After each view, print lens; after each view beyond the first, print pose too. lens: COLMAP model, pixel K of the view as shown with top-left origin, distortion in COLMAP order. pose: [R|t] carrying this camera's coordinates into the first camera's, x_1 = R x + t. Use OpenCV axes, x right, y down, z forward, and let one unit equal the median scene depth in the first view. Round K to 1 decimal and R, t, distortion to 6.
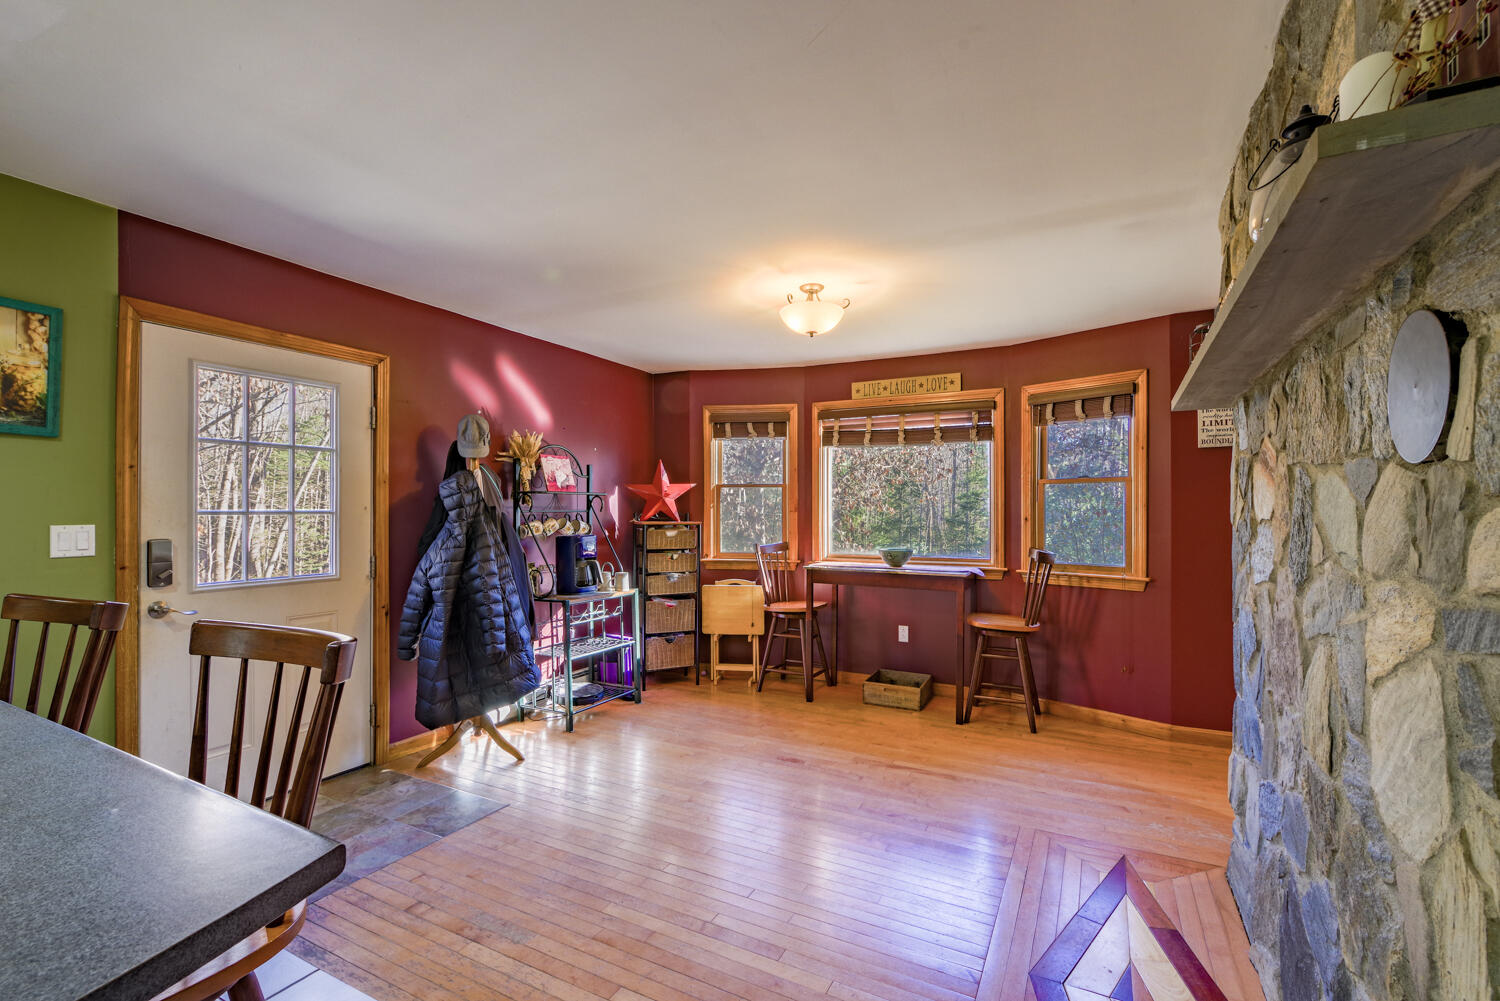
lens RADIAL K [[659.5, 0, 791.1], [0, 659.5, 510.9], [0, 0, 1]] dist [-0.003921, 0.000238]
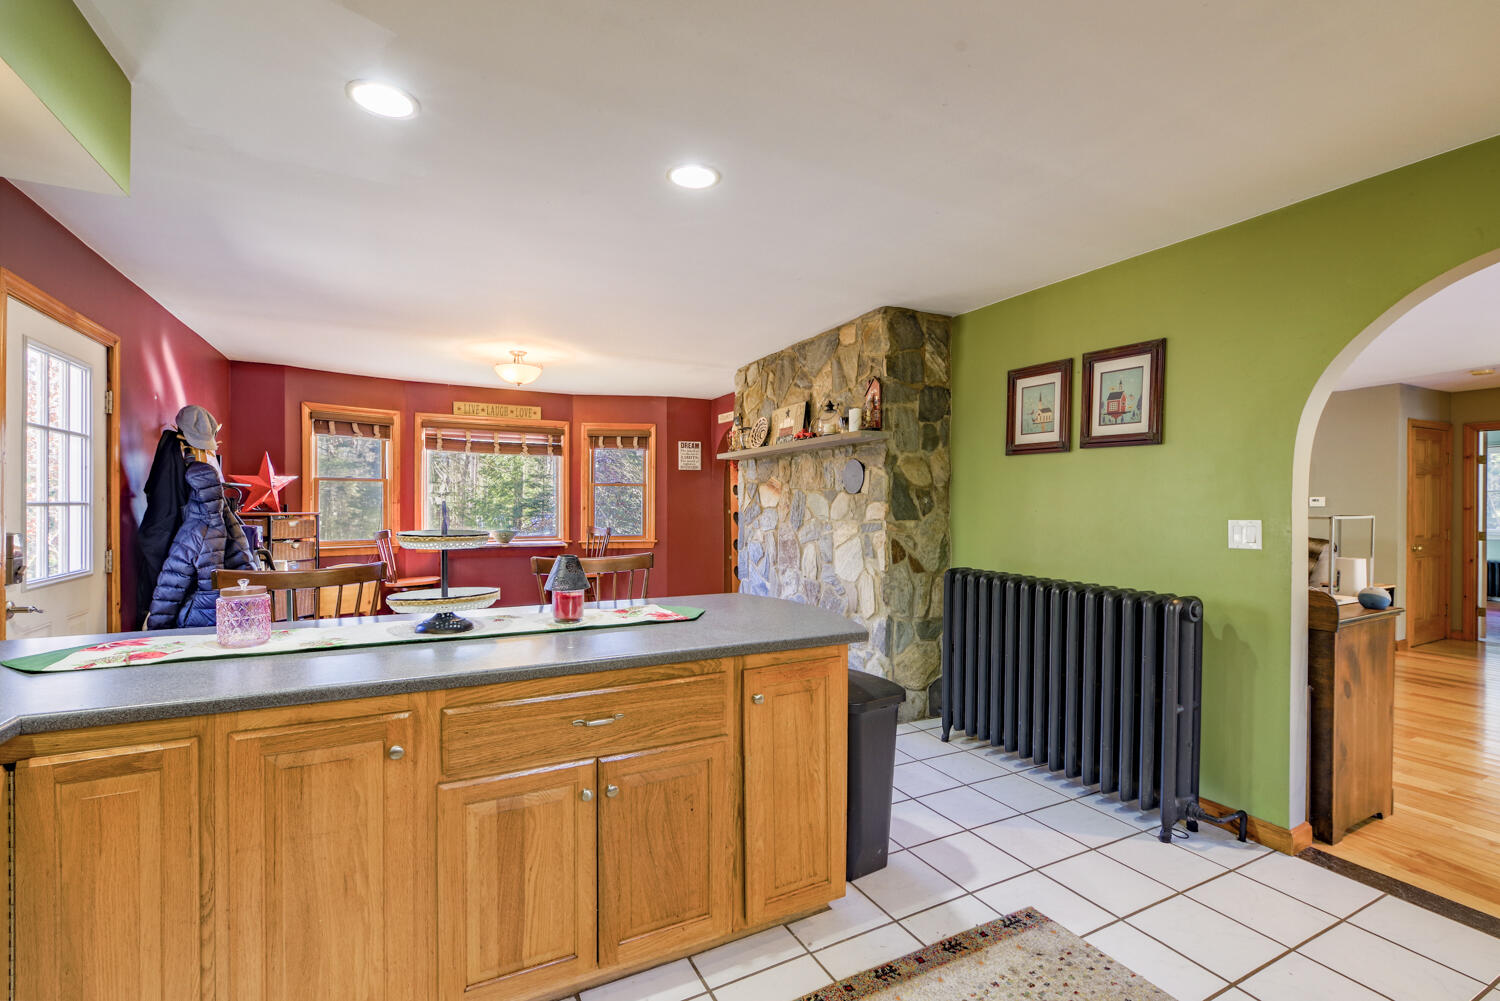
lens RADIAL K [[659.5, 0, 750.8], [0, 659.5, 507.4], [0, 0, 1]] dist [-0.003921, 0.000238]
pose [[0.578976, -0.004803, 0.815330, -0.655473], [-0.002698, 0.999966, 0.007807, -0.001882], [-0.815340, -0.006720, 0.578944, -0.216695]]
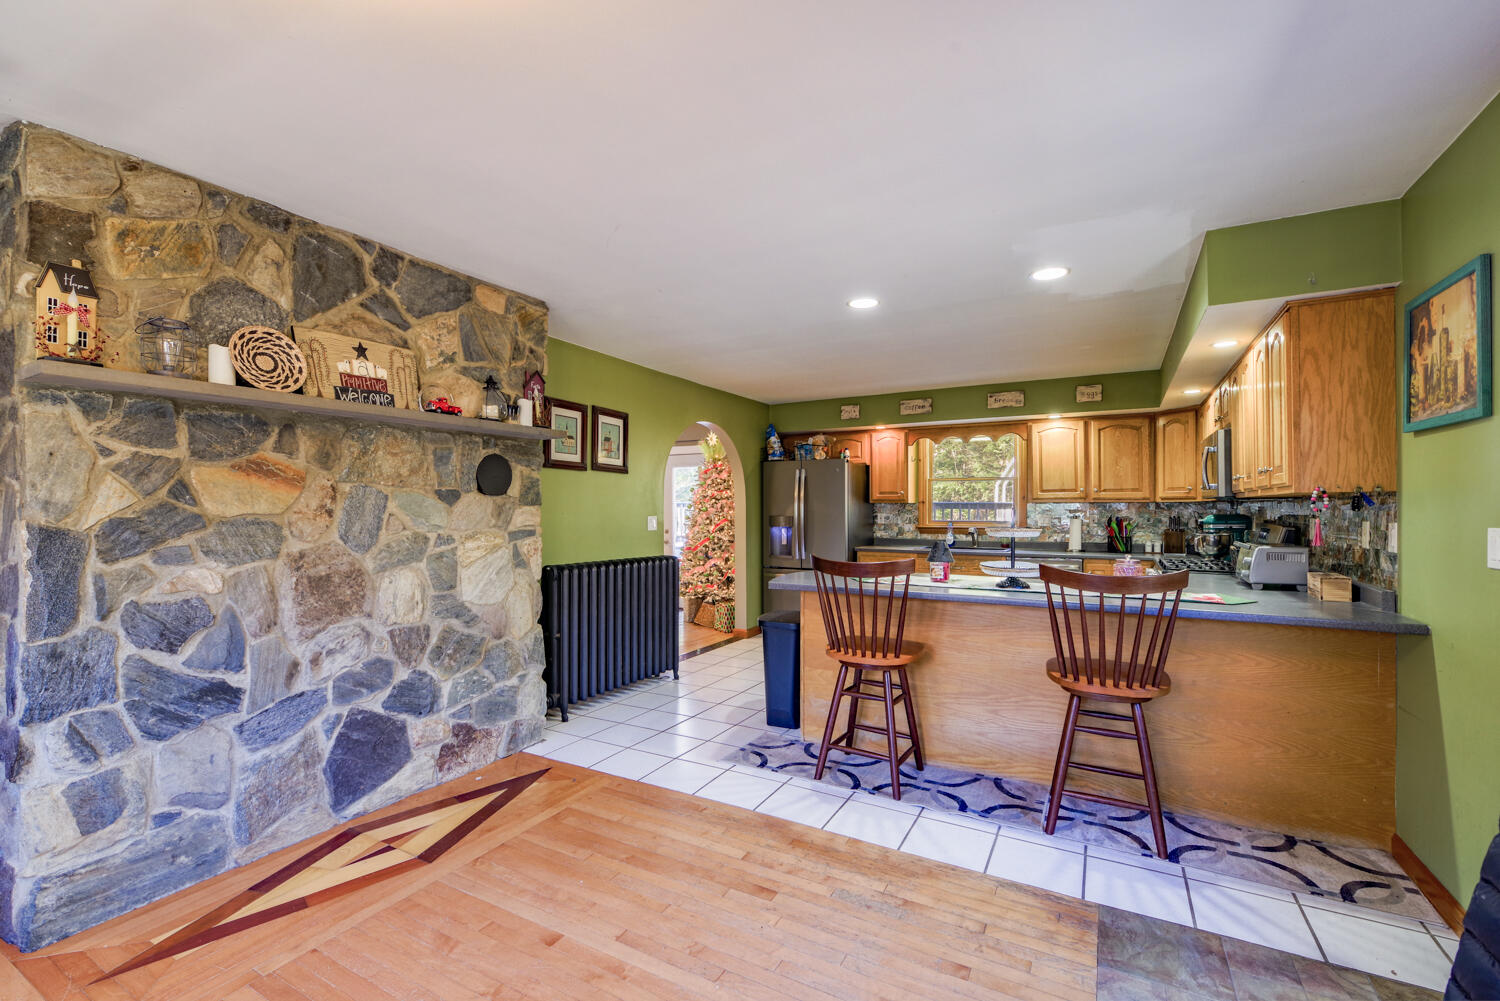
lens RADIAL K [[659.5, 0, 753.4], [0, 659.5, 500.1], [0, 0, 1]] dist [-0.003921, 0.000238]
pose [[-0.999750, -0.004153, 0.021970, -0.108982], [-0.004475, 0.999883, -0.014641, 0.000723], [-0.021907, -0.014735, -0.999651, 1.014615]]
